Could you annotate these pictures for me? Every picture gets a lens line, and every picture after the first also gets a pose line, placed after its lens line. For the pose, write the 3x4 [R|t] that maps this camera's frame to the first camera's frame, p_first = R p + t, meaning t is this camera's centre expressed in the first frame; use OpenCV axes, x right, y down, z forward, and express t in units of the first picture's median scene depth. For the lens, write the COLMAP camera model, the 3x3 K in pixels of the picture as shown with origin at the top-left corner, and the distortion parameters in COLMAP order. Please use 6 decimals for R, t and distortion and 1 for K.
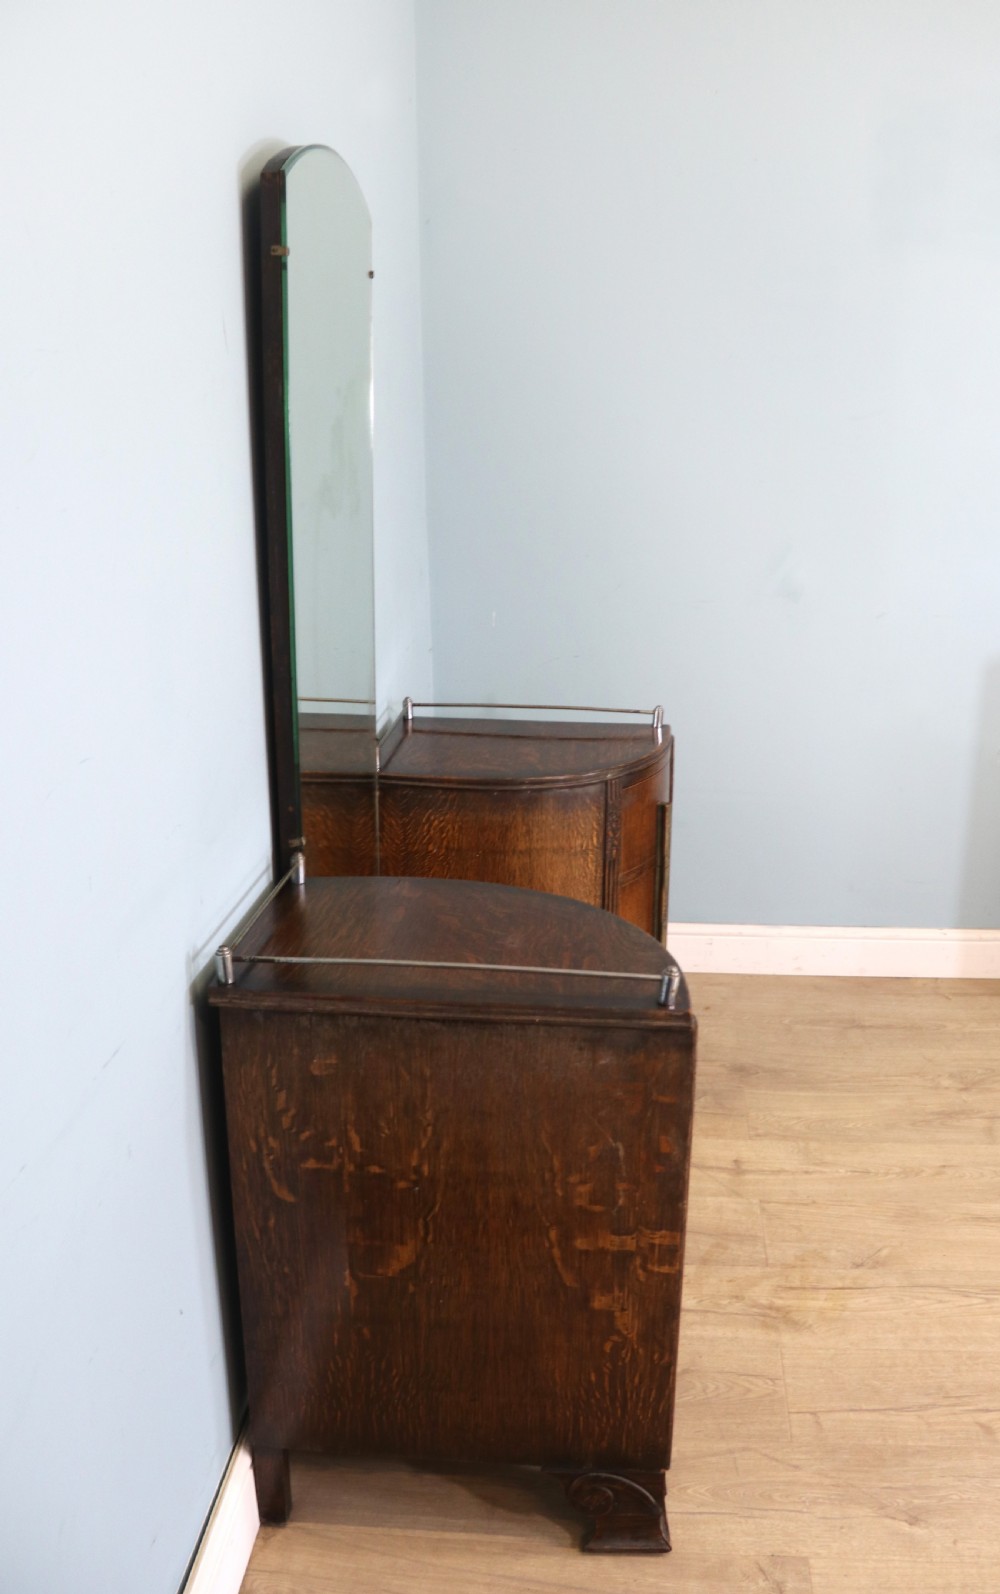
lens RADIAL K [[1324.2, 0, 557.9], [0, 1324.2, 778.3], [0, 0, 1]] dist [-0.158329, 0.074727]
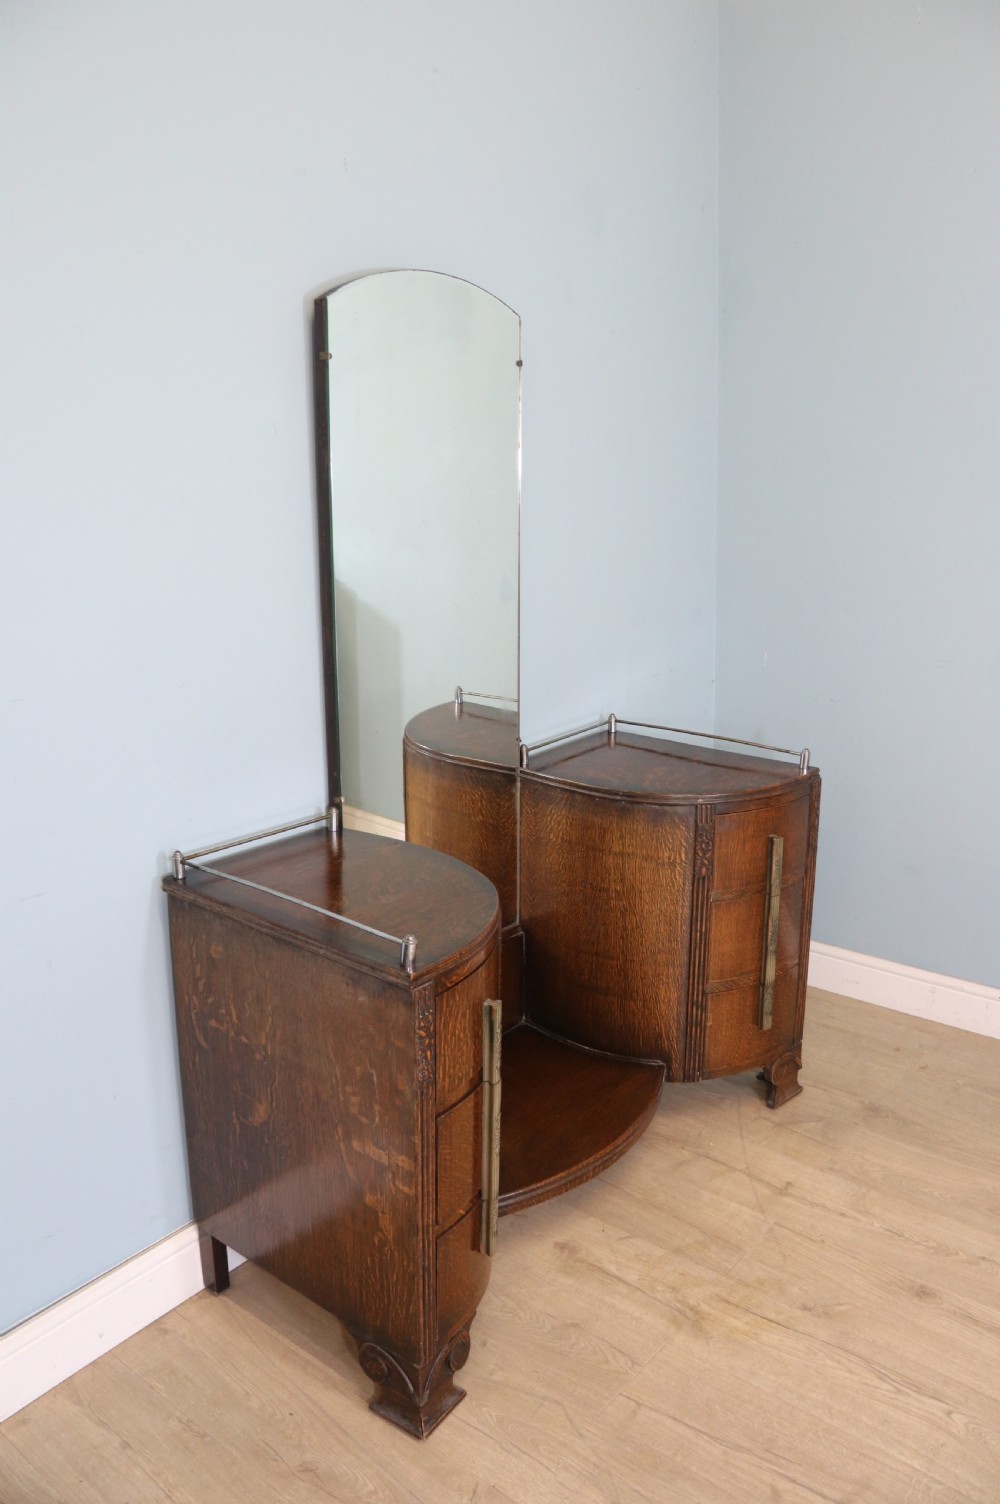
lens RADIAL K [[1158.3, 0, 514.0], [0, 1158.3, 753.7], [0, 0, 1]] dist [-0.154788, 0.080170]
pose [[0.818971, 0.134606, -0.557825, 0.564259], [-0.152488, 0.988198, 0.014582, -0.039357], [0.553204, 0.073119, 0.829831, 0.130439]]
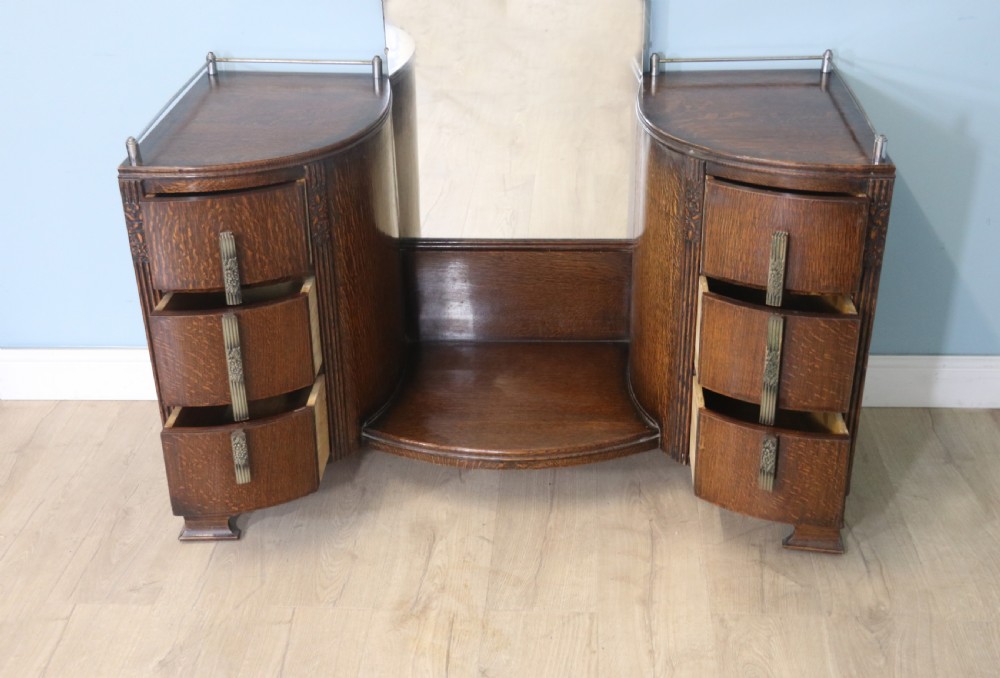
lens RADIAL K [[1157.1, 0, 520.9], [0, 1157.1, 349.1], [0, 0, 1]] dist [-0.013411, 0.000000]
pose [[0.016108, 0.479800, -0.877230, 1.059013], [-0.268512, 0.847192, 0.458440, -0.291805], [0.963142, 0.228162, 0.142479, 1.002264]]
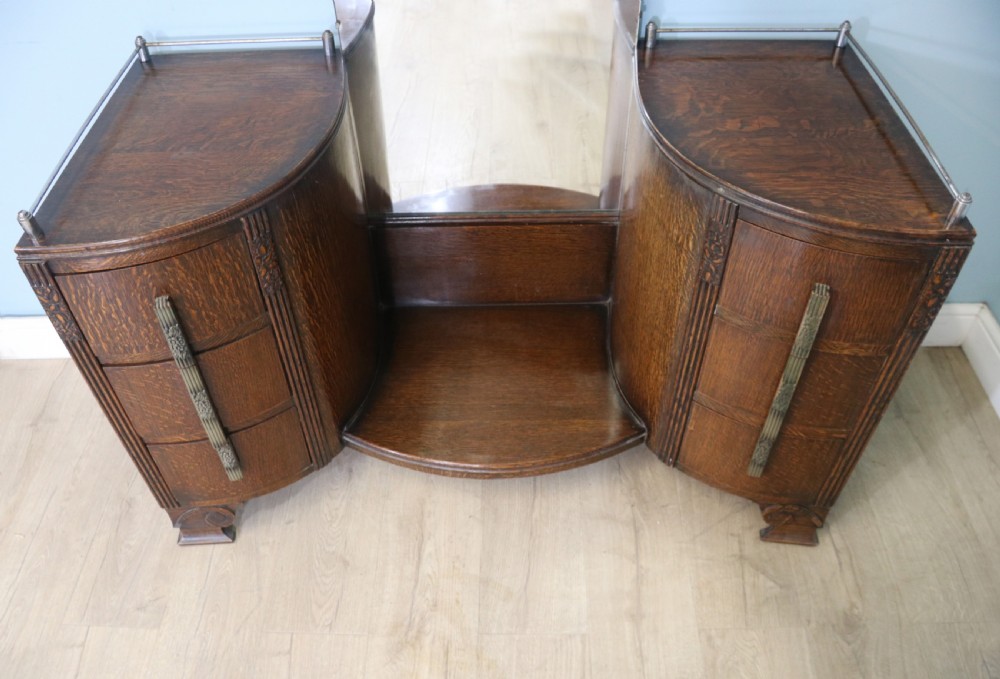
lens RADIAL K [[780.7, 0, 486.1], [0, 780.7, 350.3], [0, 0, 1]] dist [-0.166618, 0.075863]
pose [[0.050515, 0.721648, -0.690415, 0.512548], [-0.255921, 0.677569, 0.689496, -0.264981], [0.965377, 0.141862, 0.218912, 0.989043]]
